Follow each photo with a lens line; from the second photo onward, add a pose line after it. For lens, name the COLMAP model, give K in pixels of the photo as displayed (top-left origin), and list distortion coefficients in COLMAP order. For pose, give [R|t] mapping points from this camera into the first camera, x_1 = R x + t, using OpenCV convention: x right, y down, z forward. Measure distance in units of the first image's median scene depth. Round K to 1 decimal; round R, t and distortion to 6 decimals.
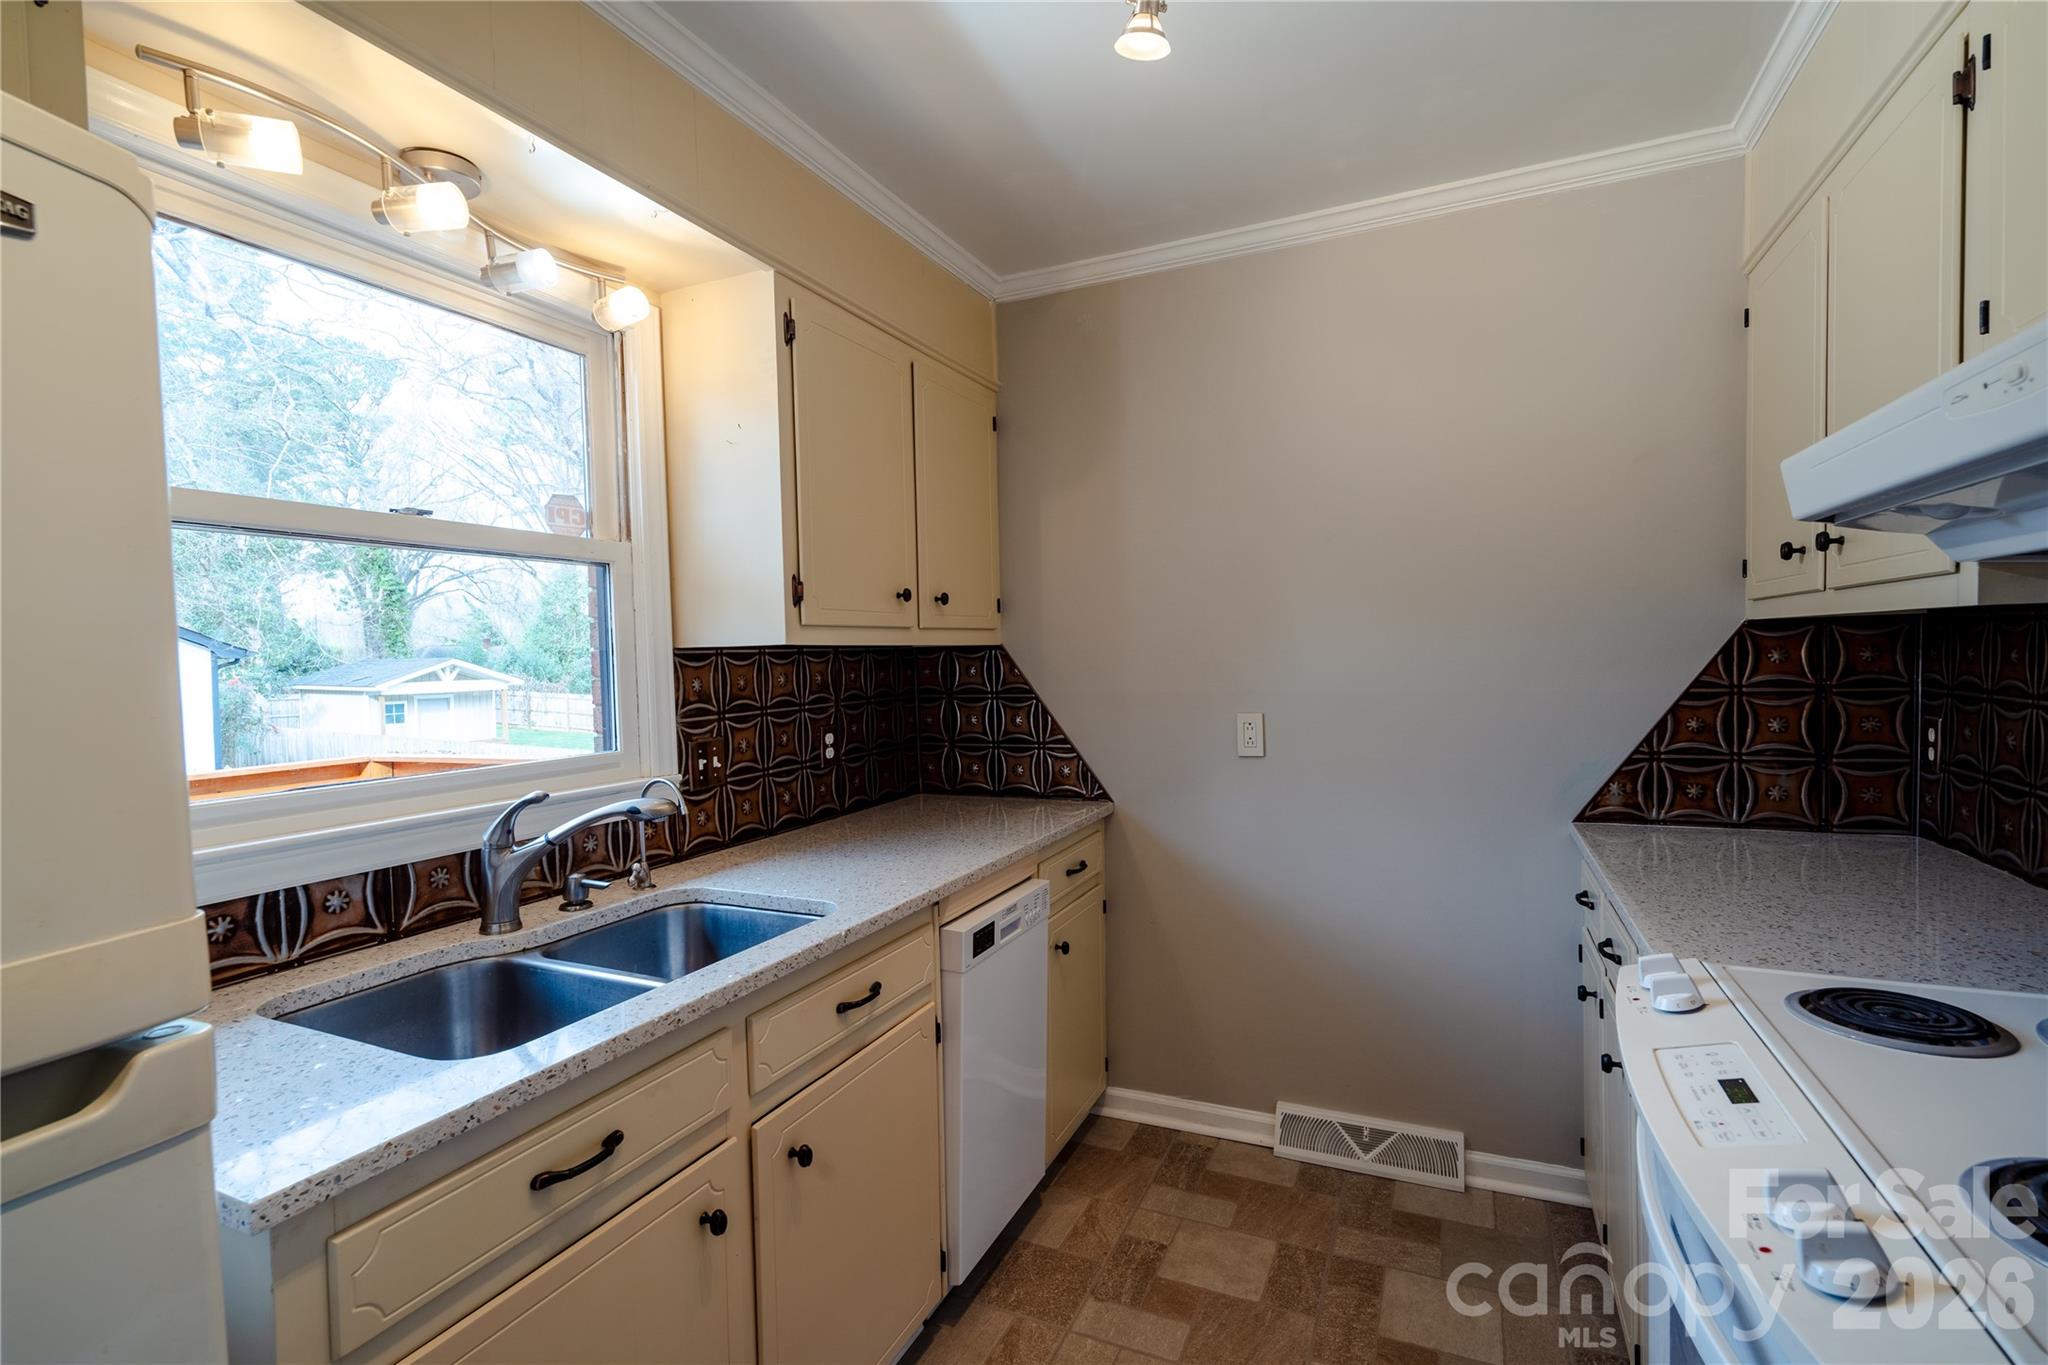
lens RADIAL K [[949.6, 0, 1020.5], [0, 949.6, 688.8], [0, 0, 1]] dist [0.003011, -0.002455]
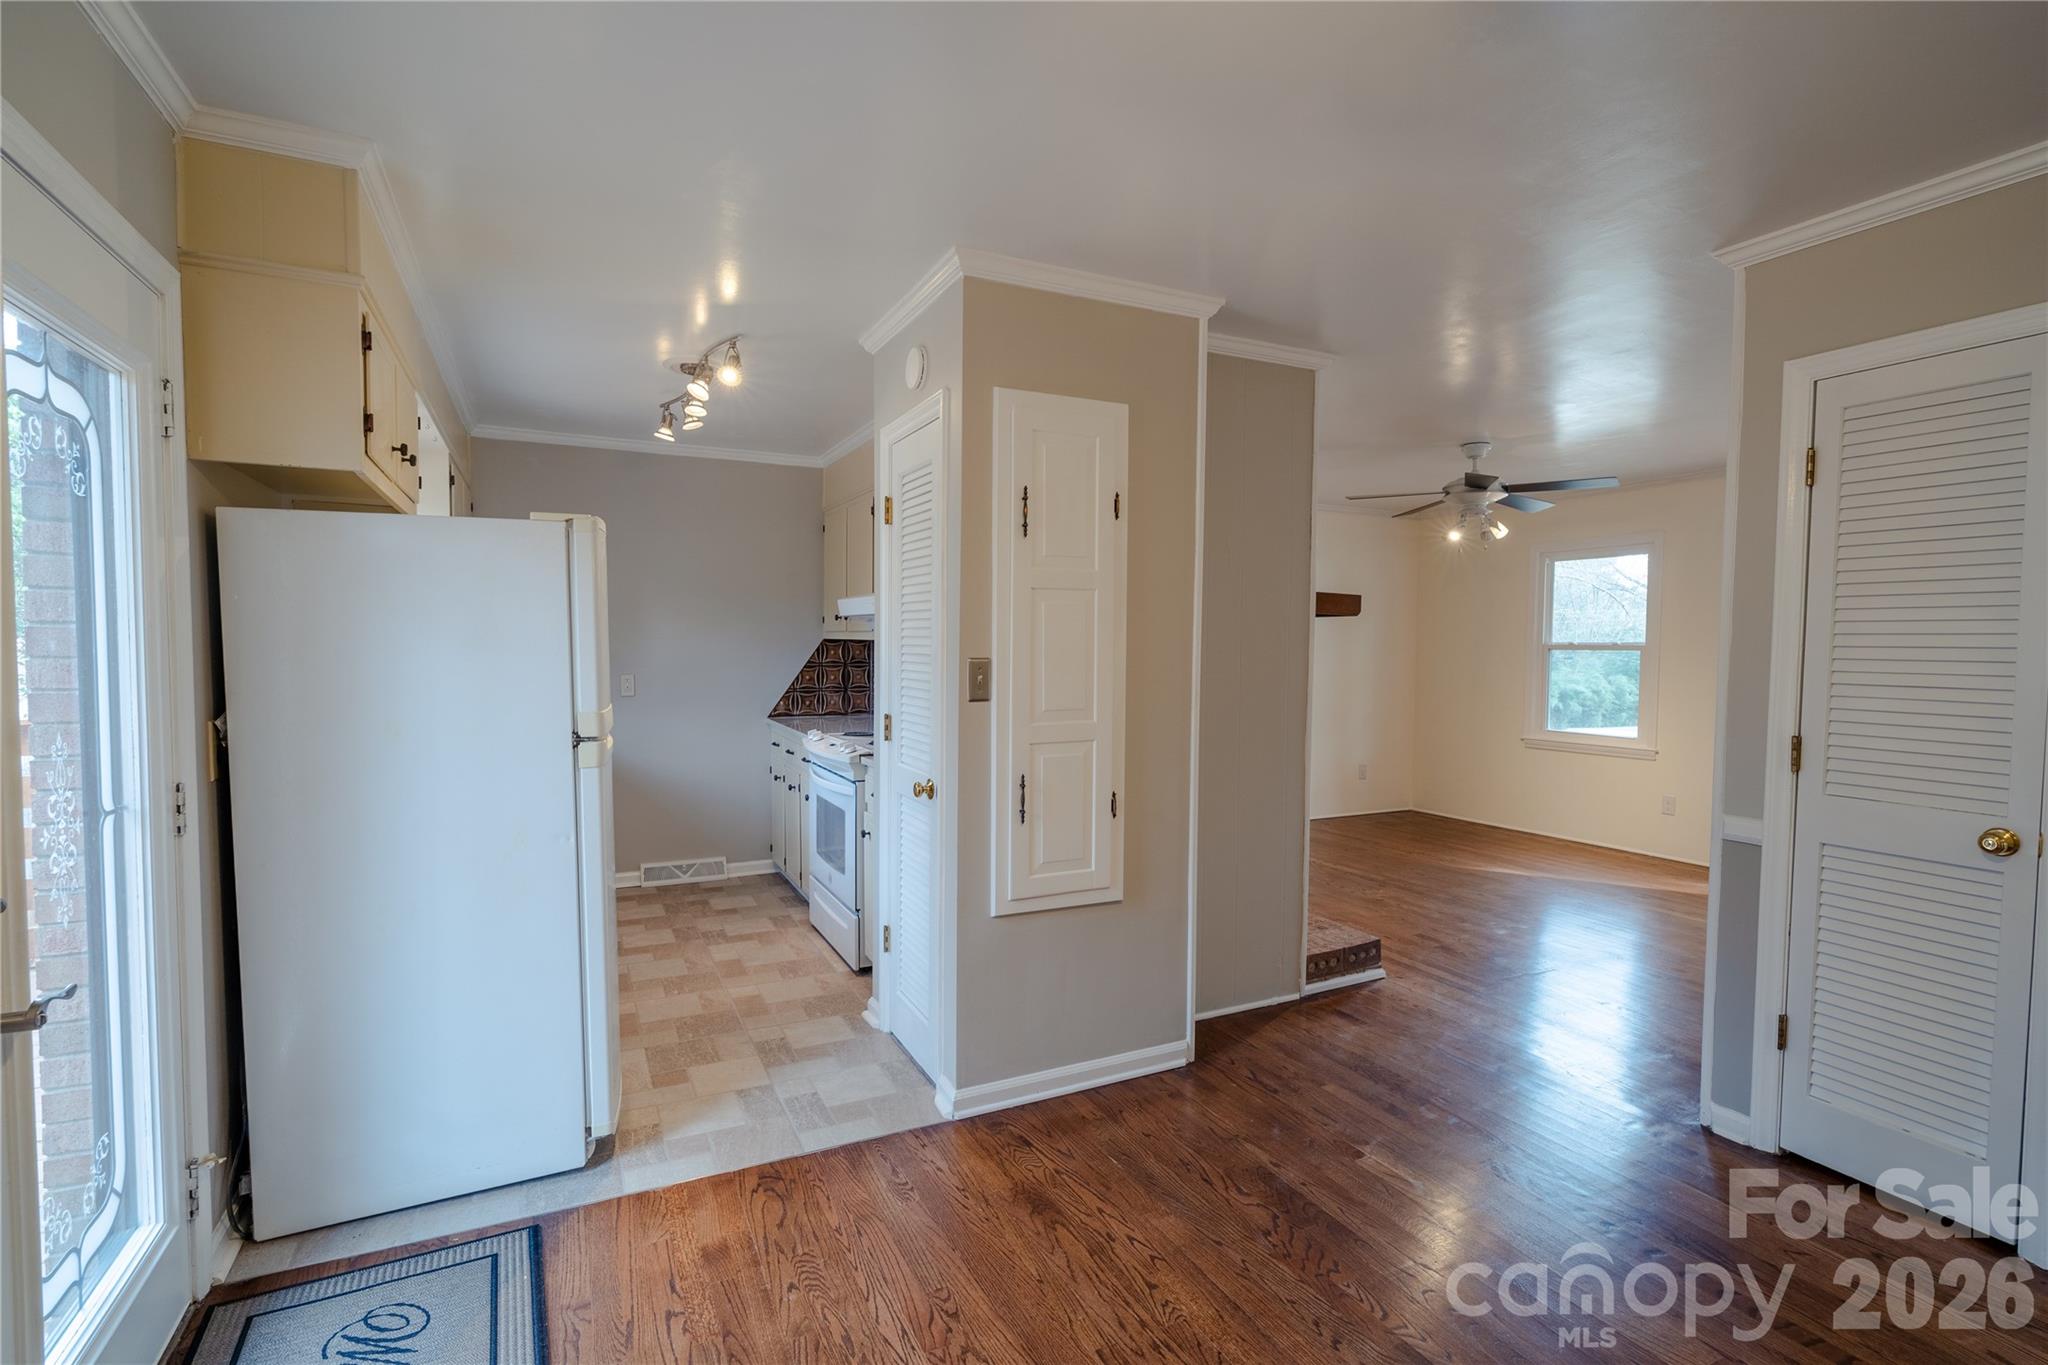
lens RADIAL K [[949.6, 0, 1020.5], [0, 949.6, 688.8], [0, 0, 1]] dist [0.003011, -0.002455]
pose [[0.631459, -0.007570, 0.775373, -1.030713], [0.005484, 0.999971, 0.005297, 0.062851], [-0.775390, 0.000908, 0.631482, -1.201881]]
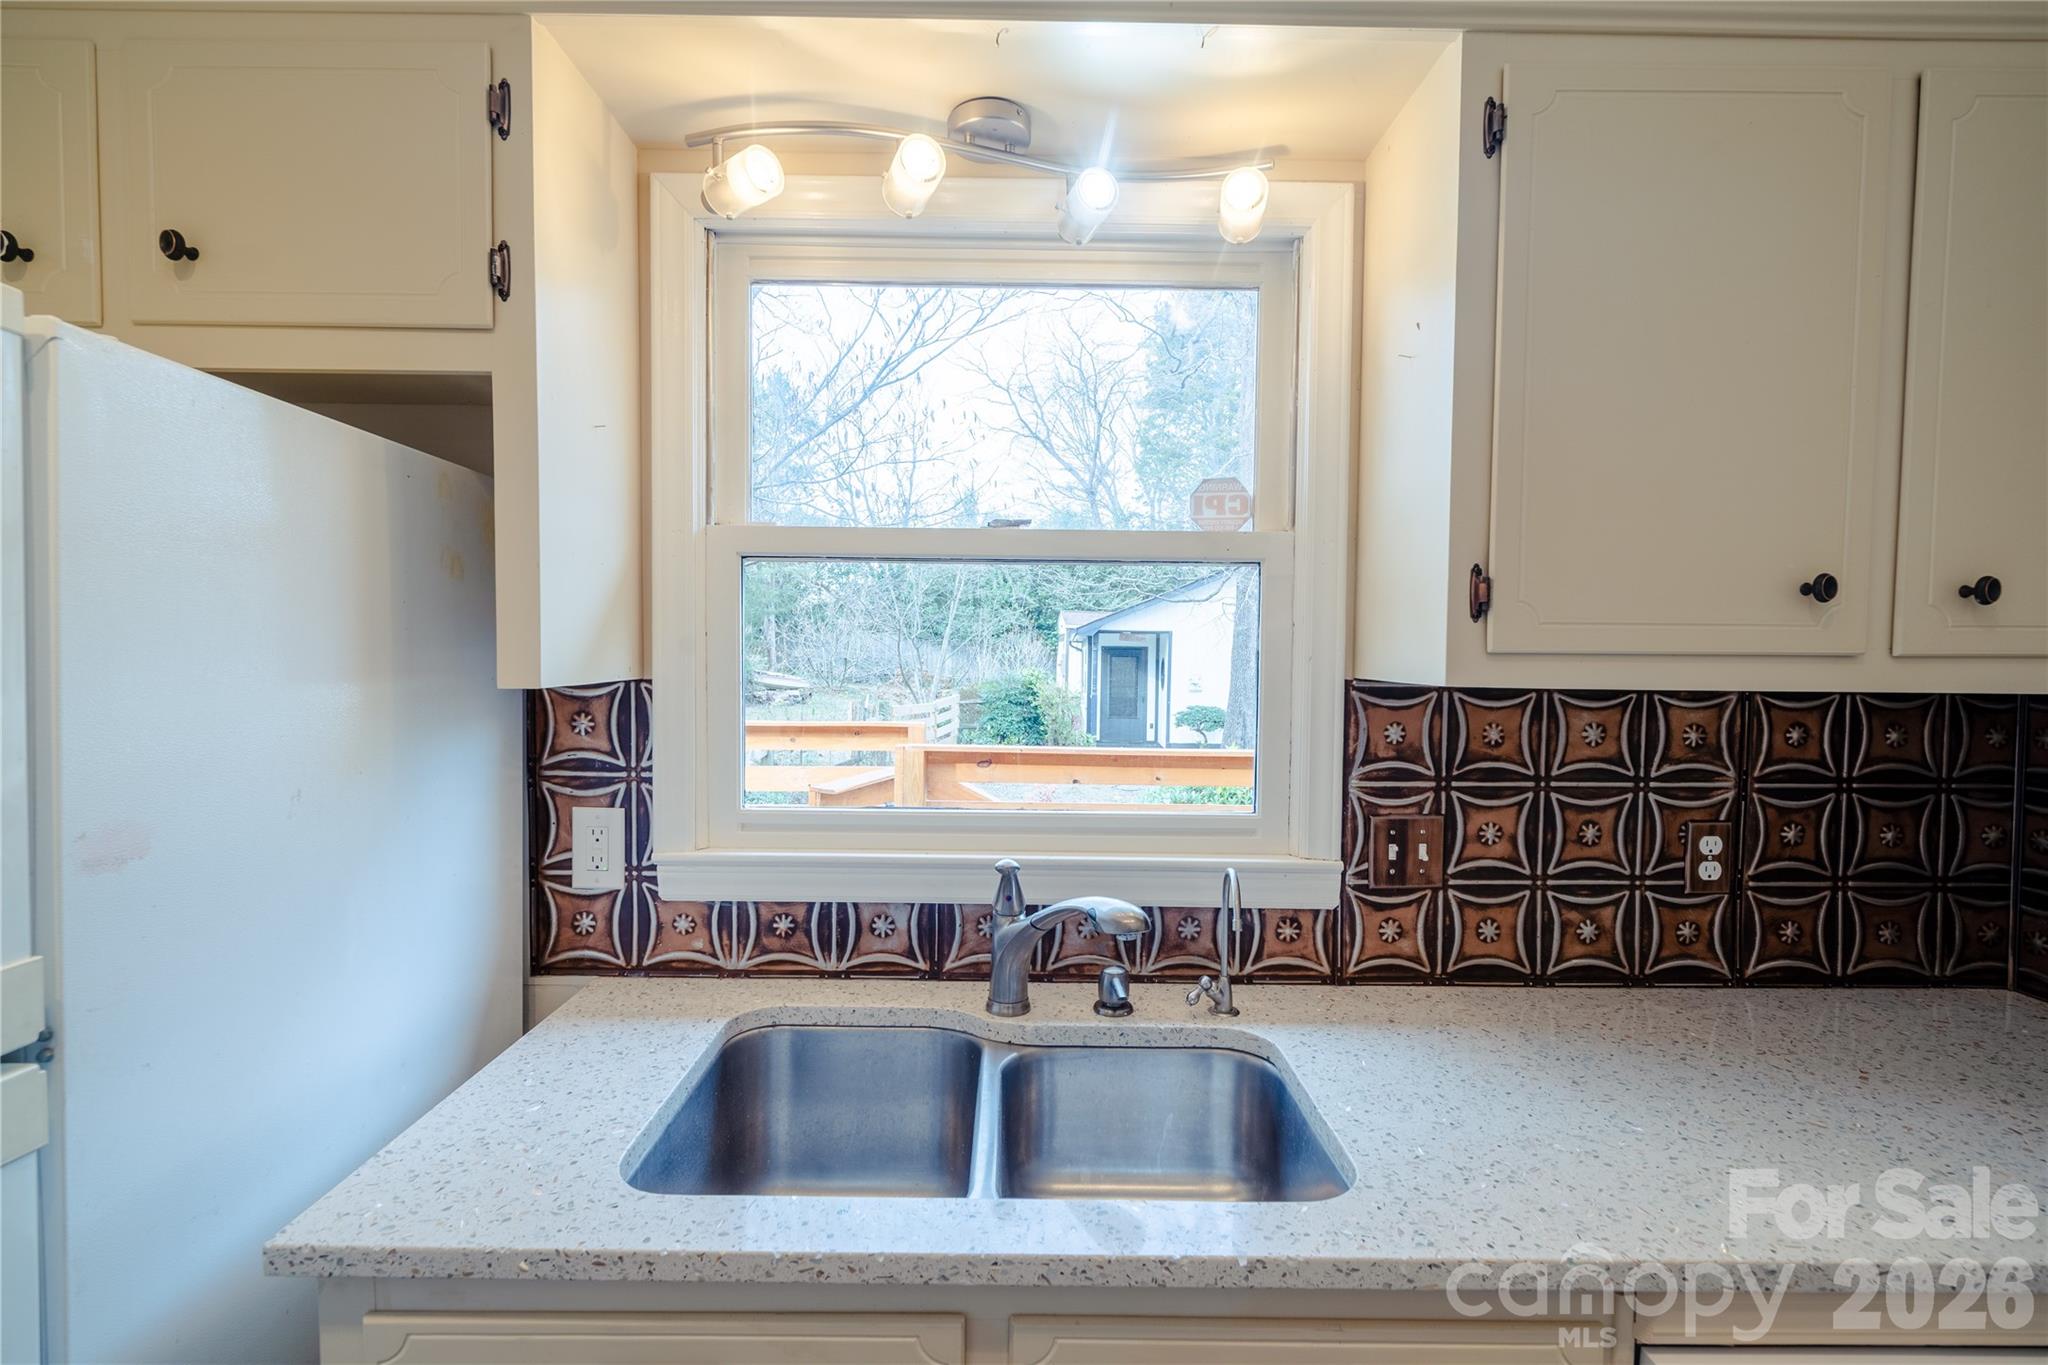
lens RADIAL K [[949.6, 0, 1020.5], [0, 949.6, 688.8], [0, 0, 1]] dist [0.003011, -0.002455]
pose [[0.418320, 0.068454, -0.905717, 0.166020], [-0.052015, 0.997325, 0.051354, -0.060489], [0.906809, 0.025629, 0.420761, 0.509039]]
